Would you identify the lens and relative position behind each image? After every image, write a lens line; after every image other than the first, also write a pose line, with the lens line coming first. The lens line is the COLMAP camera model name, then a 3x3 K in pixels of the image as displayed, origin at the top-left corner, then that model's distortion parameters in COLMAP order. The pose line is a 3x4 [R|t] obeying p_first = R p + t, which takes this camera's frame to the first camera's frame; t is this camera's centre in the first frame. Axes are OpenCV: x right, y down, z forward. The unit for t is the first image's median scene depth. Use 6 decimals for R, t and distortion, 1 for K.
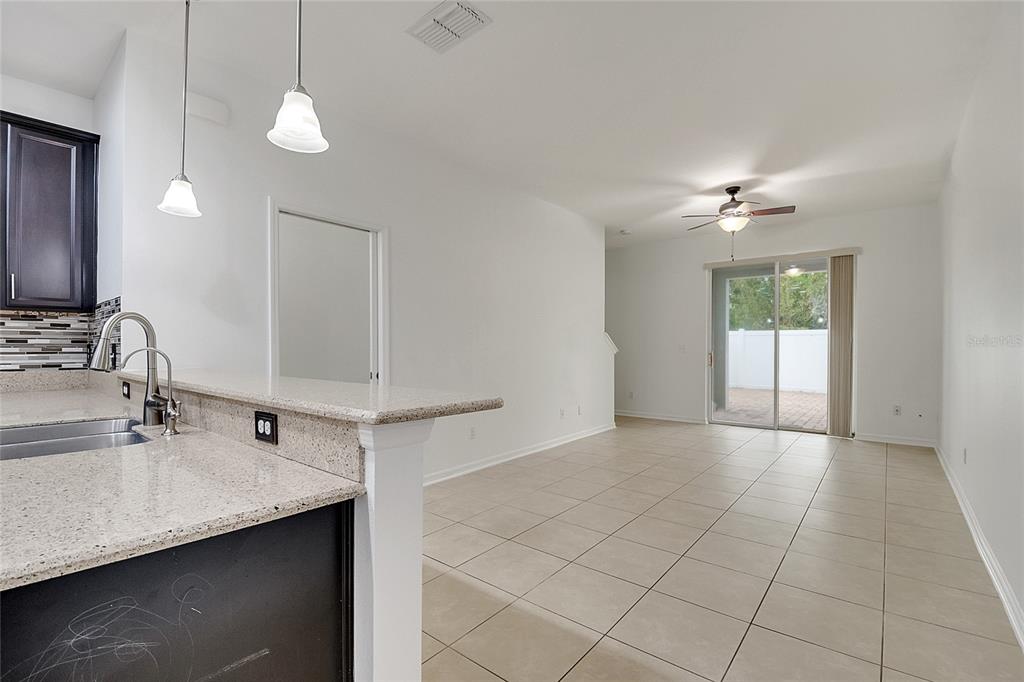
lens RADIAL K [[455.2, 0, 503.6], [0, 455.2, 351.3], [0, 0, 1]] dist [-0.017293, -0.001748]
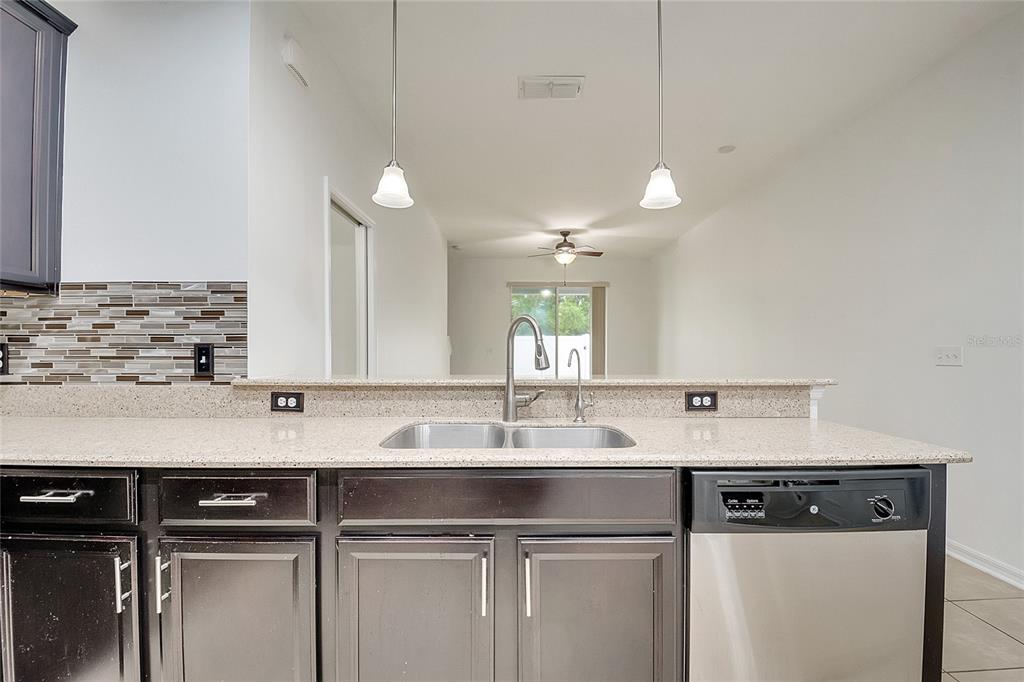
lens RADIAL K [[455.2, 0, 516.3], [0, 455.2, 335.0], [0, 0, 1]] dist [-0.017293, -0.001748]
pose [[0.754706, 0.017706, 0.655824, -0.482154], [0.010320, 0.999192, -0.038853, 0.000866], [-0.655982, 0.036091, 0.753914, 0.072023]]
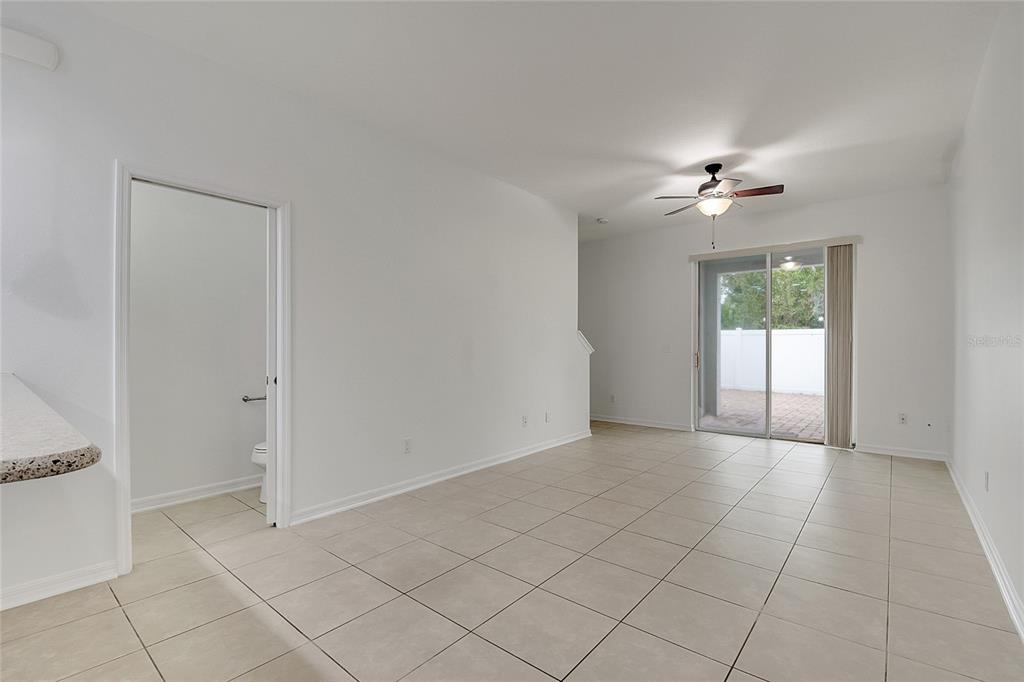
lens RADIAL K [[455.2, 0, 507.3], [0, 455.2, 345.2], [0, 0, 1]] dist [-0.017293, -0.001748]
pose [[0.999996, 0.002194, -0.001511, 0.105842], [-0.002212, 0.999930, -0.011592, -0.001723], [0.001486, 0.011595, 0.999932, 0.121271]]
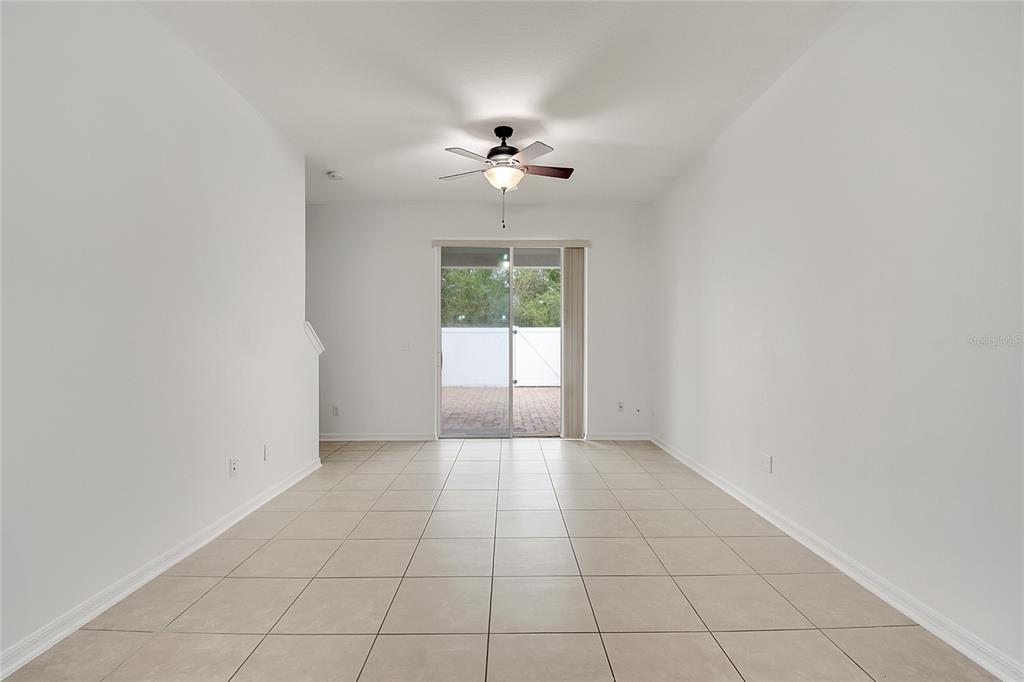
lens RADIAL K [[455.2, 0, 512.3], [0, 455.2, 347.5], [0, 0, 1]] dist [-0.017293, -0.001748]
pose [[0.751593, -0.005812, 0.659601, 0.025941], [0.005812, 0.999981, 0.002188, -0.005658], [-0.659601, 0.002189, 0.751612, 0.421420]]
